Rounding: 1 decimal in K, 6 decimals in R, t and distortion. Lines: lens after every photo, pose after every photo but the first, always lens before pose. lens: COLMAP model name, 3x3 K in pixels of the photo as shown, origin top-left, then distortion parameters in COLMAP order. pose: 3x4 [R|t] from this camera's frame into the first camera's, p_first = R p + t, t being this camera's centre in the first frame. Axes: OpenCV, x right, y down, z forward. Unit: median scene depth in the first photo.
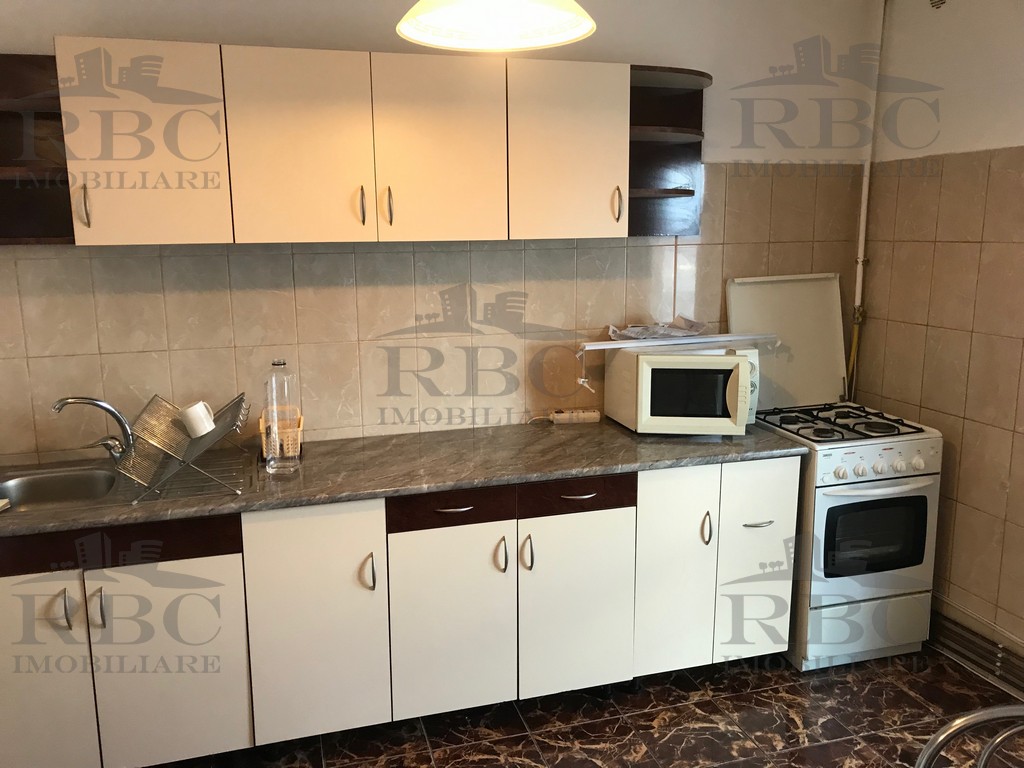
lens RADIAL K [[836.0, 0, 511.7], [0, 836.0, 384.2], [0, 0, 1]] dist [0.005765, 0.002542]
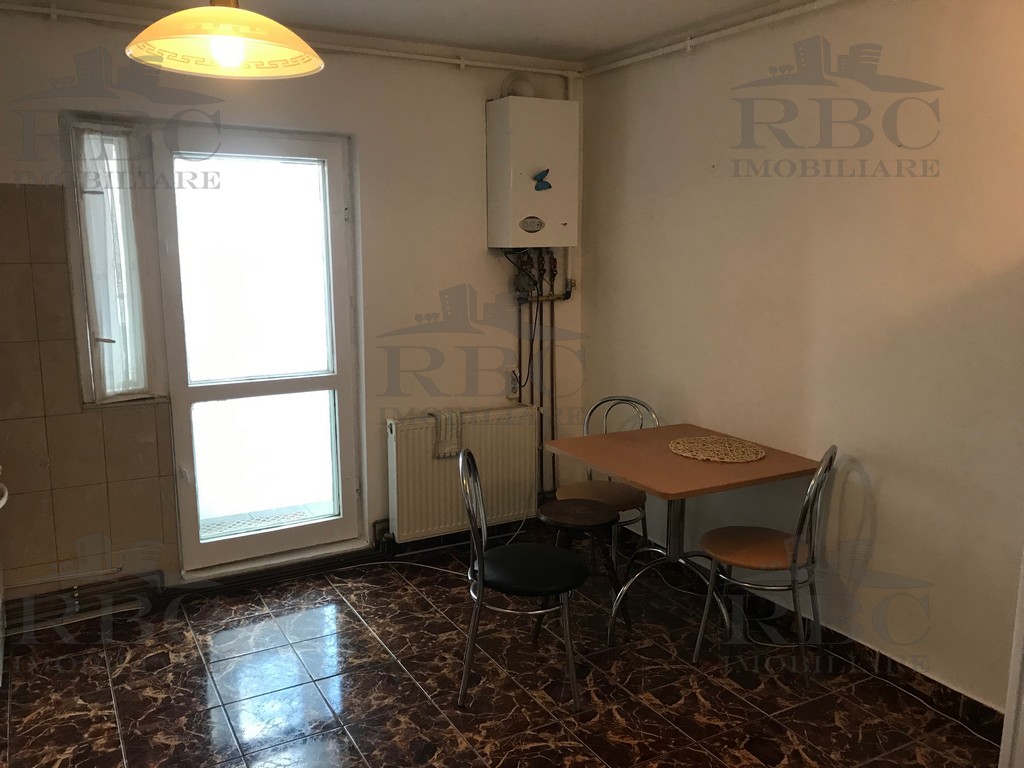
lens RADIAL K [[836.0, 0, 512.2], [0, 836.0, 384.1], [0, 0, 1]] dist [0.005765, 0.002542]
pose [[-0.237950, -0.157249, 0.958464, -0.753960], [0.176148, 0.963457, 0.201799, -0.119916], [-0.955171, 0.216850, -0.201555, 0.601948]]
